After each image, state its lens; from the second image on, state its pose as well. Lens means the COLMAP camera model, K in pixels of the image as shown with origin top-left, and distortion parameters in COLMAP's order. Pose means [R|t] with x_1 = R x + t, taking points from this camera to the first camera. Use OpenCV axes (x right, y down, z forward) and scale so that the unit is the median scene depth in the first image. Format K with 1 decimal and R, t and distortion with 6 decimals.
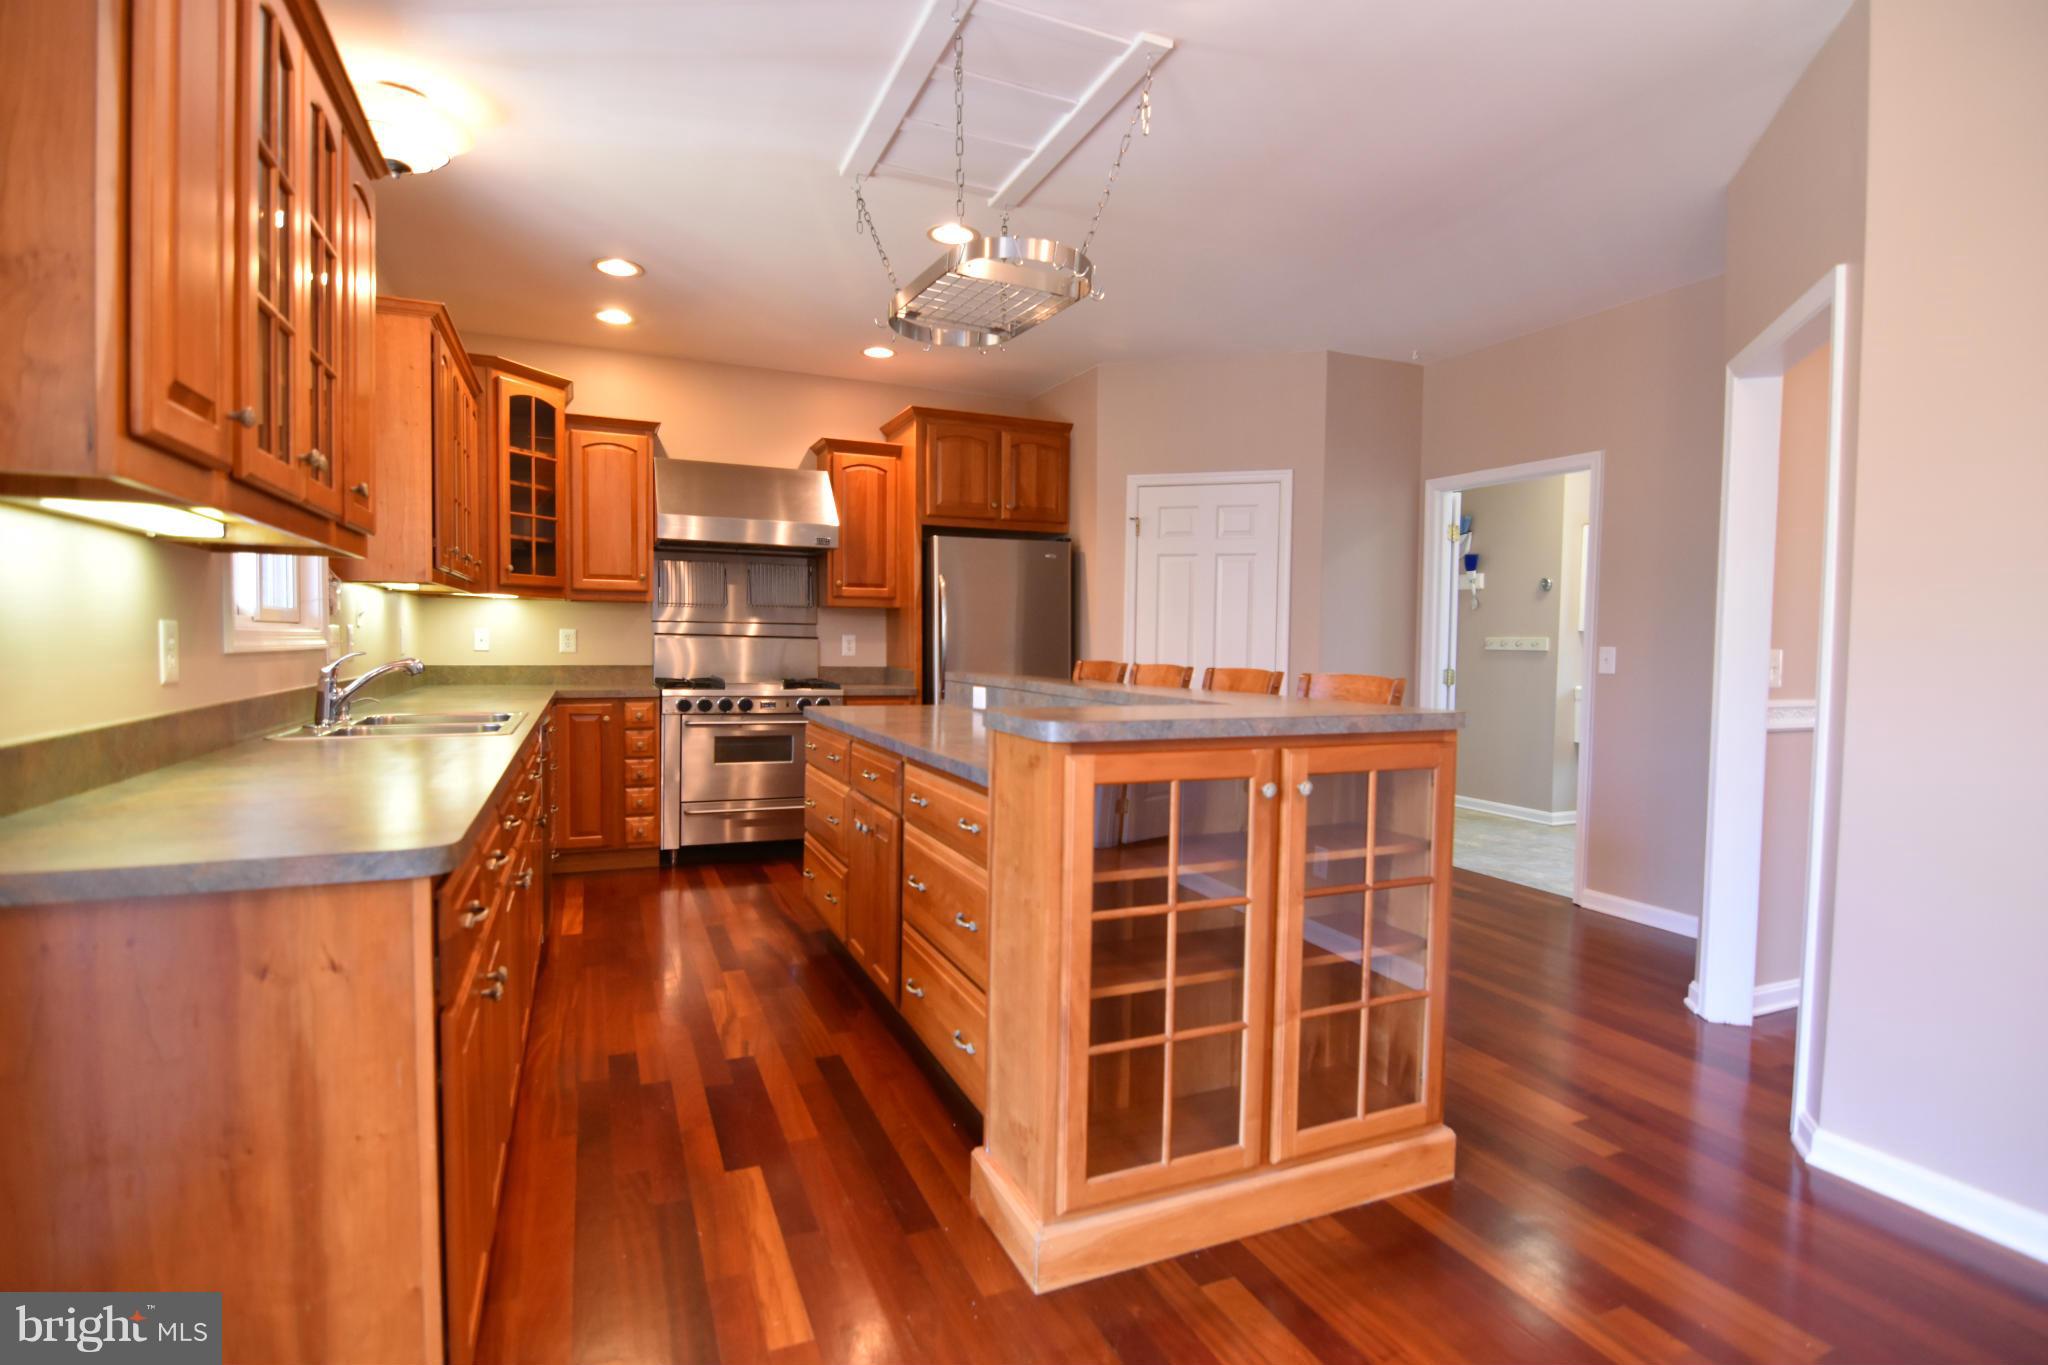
lens RADIAL K [[998.1, 0, 1034.1], [0, 998.1, 676.7], [0, 0, 1]] dist [-0.016292, -0.002886]
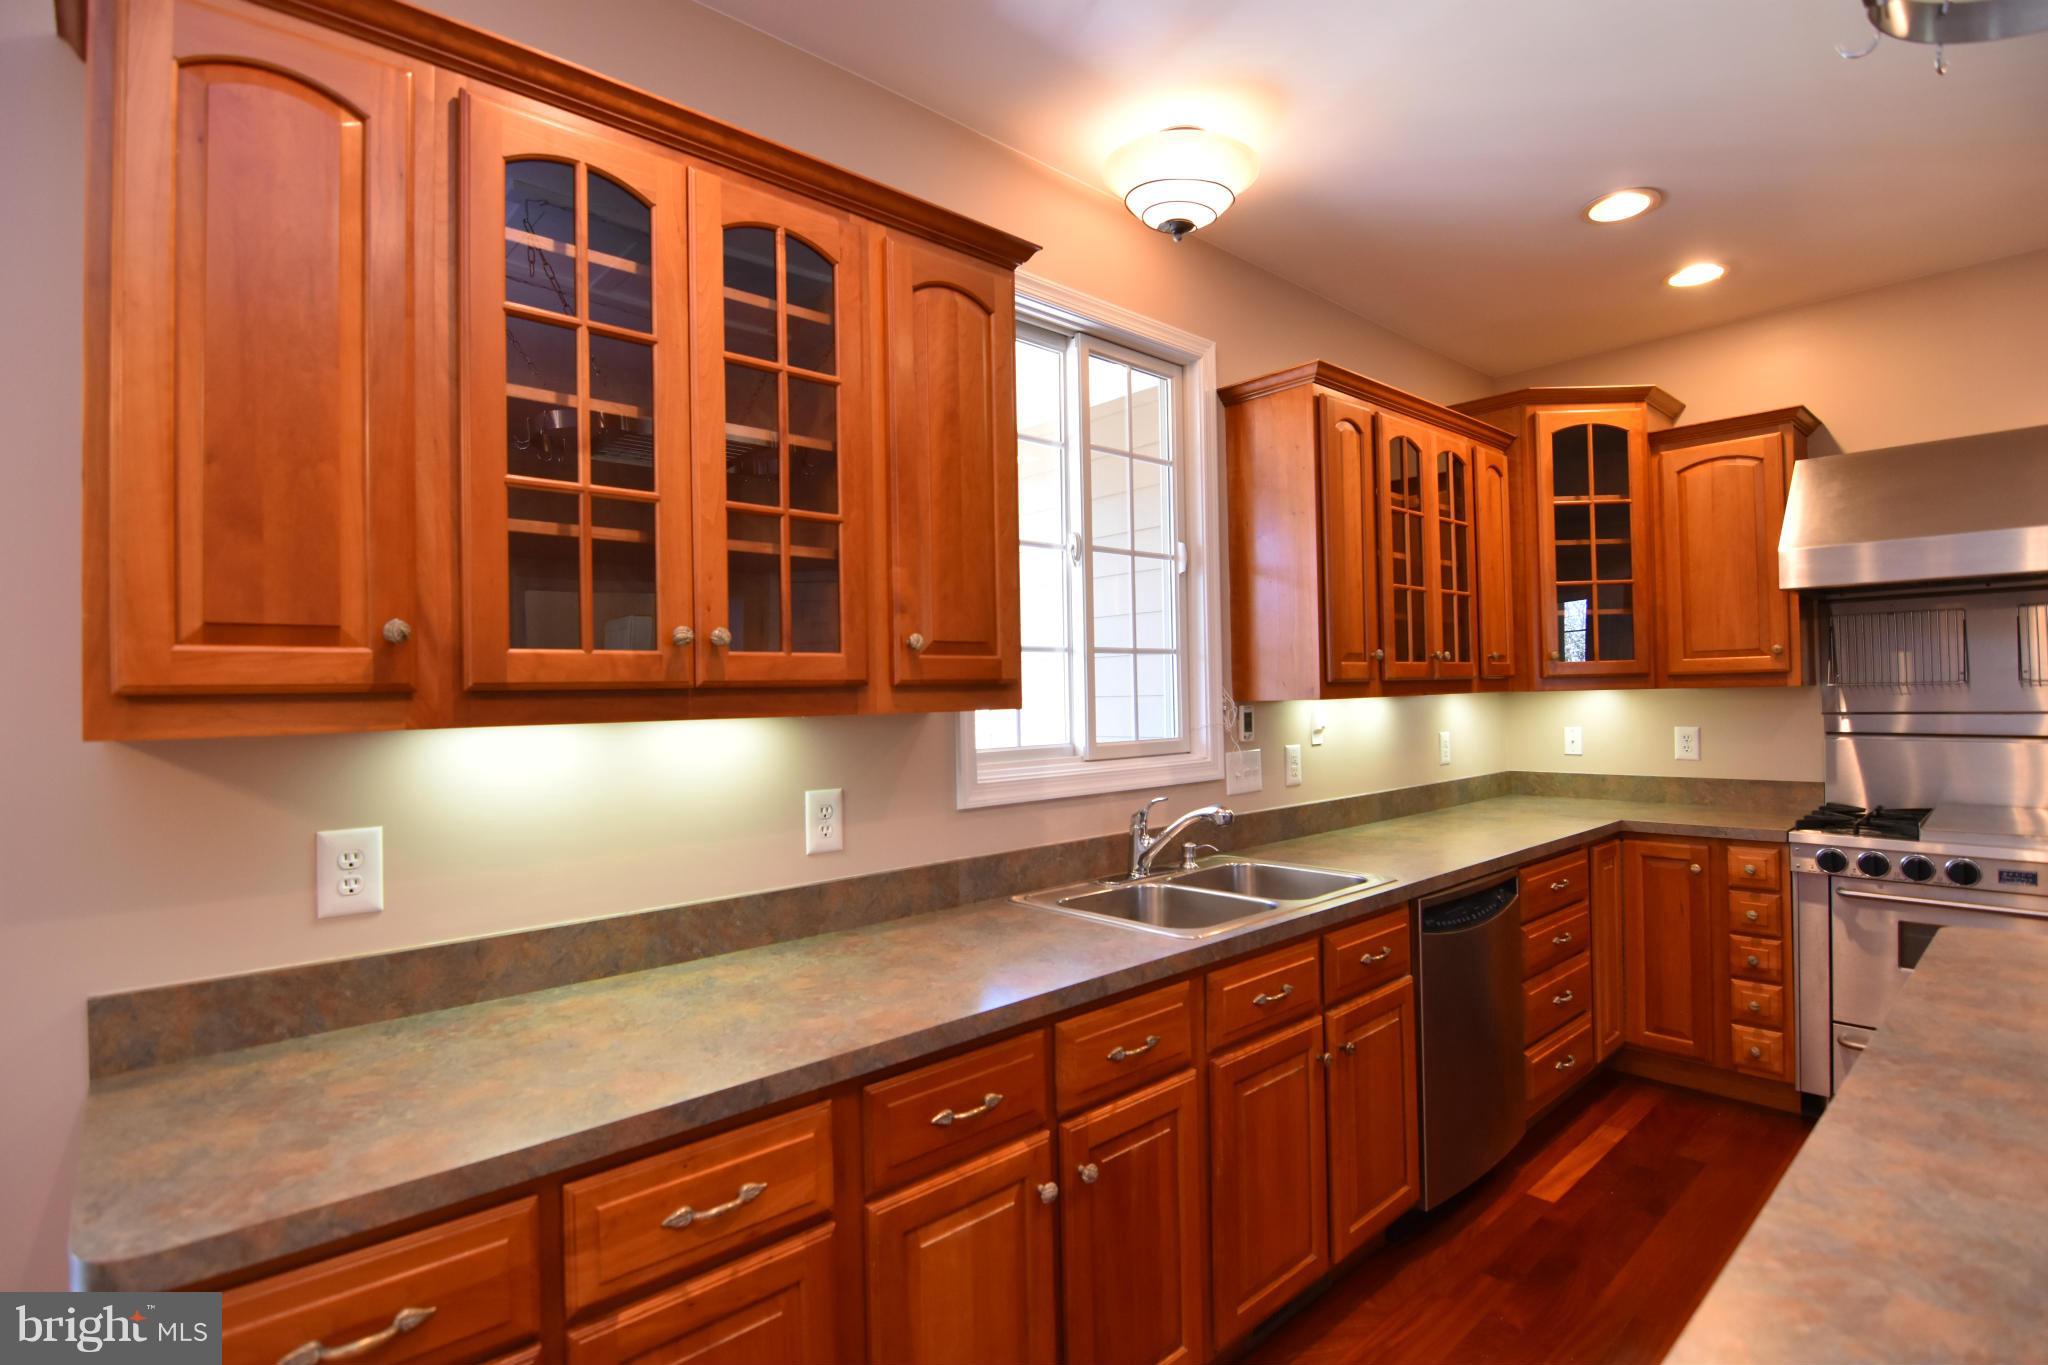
lens RADIAL K [[998.1, 0, 1038.1], [0, 998.1, 680.5], [0, 0, 1]] dist [-0.016292, -0.002886]
pose [[0.316959, -0.033210, -0.947858, 0.065301], [-0.009095, 0.999234, -0.038051, -0.054005], [0.948396, 0.020682, 0.316414, 0.358517]]
